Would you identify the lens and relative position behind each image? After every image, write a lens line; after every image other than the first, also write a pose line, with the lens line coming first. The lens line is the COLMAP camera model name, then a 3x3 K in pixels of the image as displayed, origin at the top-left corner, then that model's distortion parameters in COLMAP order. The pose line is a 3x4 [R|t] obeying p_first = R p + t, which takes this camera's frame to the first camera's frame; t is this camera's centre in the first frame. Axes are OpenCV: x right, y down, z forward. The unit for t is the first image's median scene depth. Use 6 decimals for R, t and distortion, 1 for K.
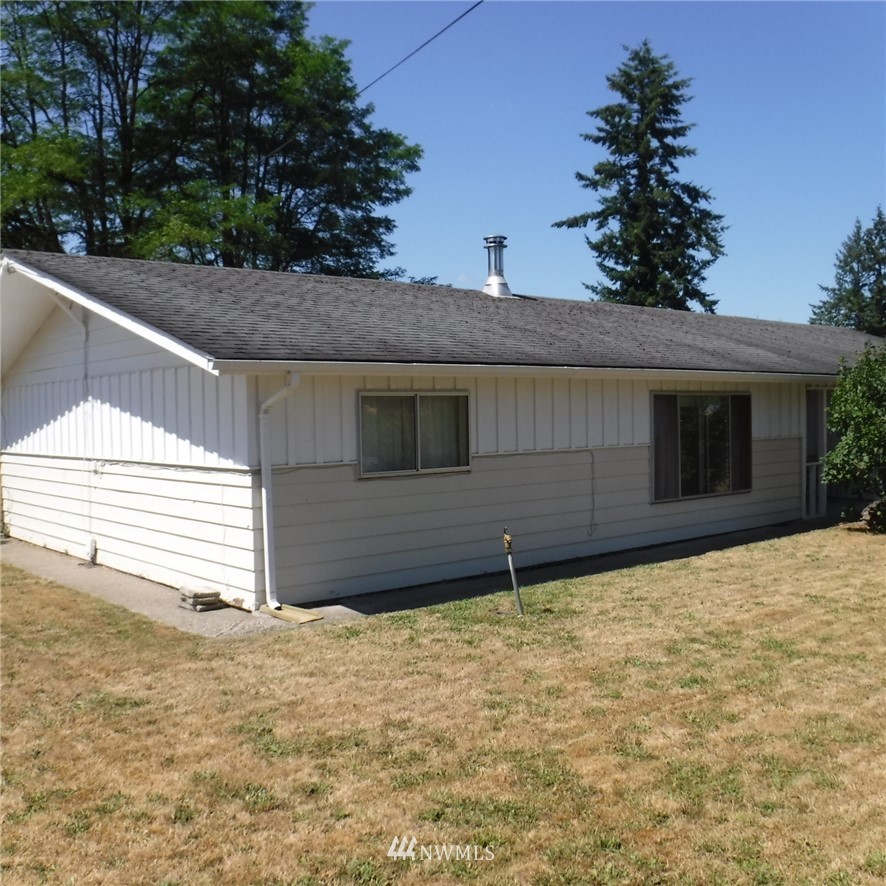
lens RADIAL K [[964.2, 0, 438.5], [0, 964.2, 457.4], [0, 0, 1]] dist [-0.110079, 0.037340]
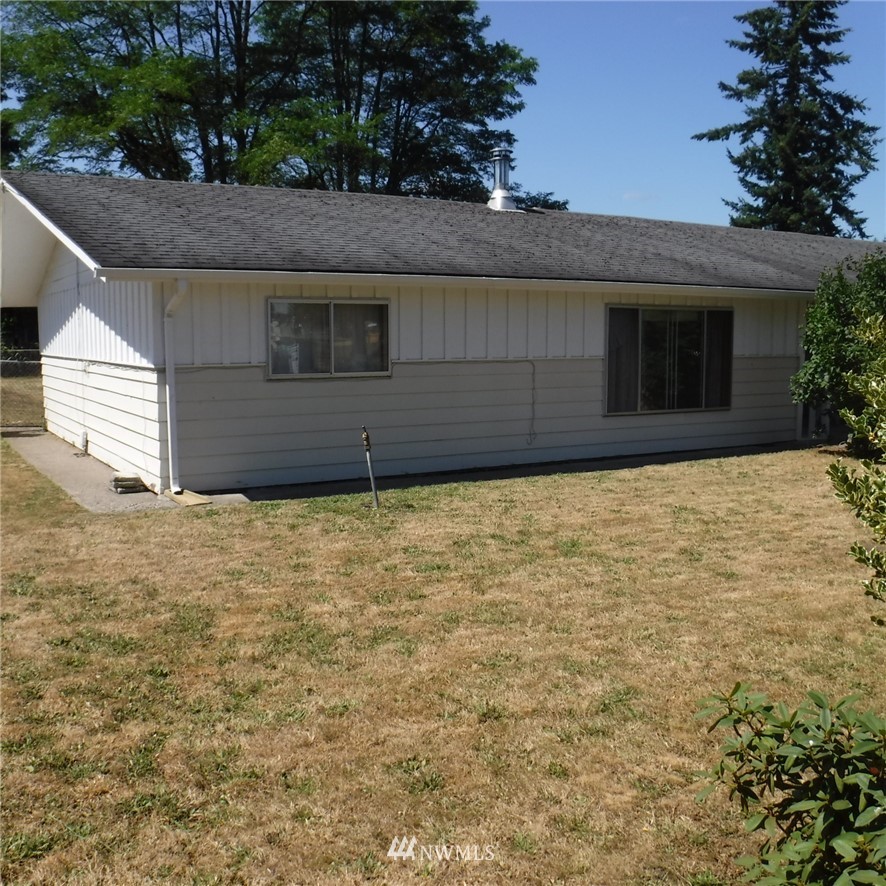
lens RADIAL K [[964.2, 0, 438.5], [0, 964.2, 457.4], [0, 0, 1]] dist [-0.110079, 0.037340]
pose [[0.984965, 0.039898, -0.168083, 0.200025], [-0.025594, 0.995930, 0.086426, 0.007685], [0.170847, -0.080824, 0.981977, -0.025339]]
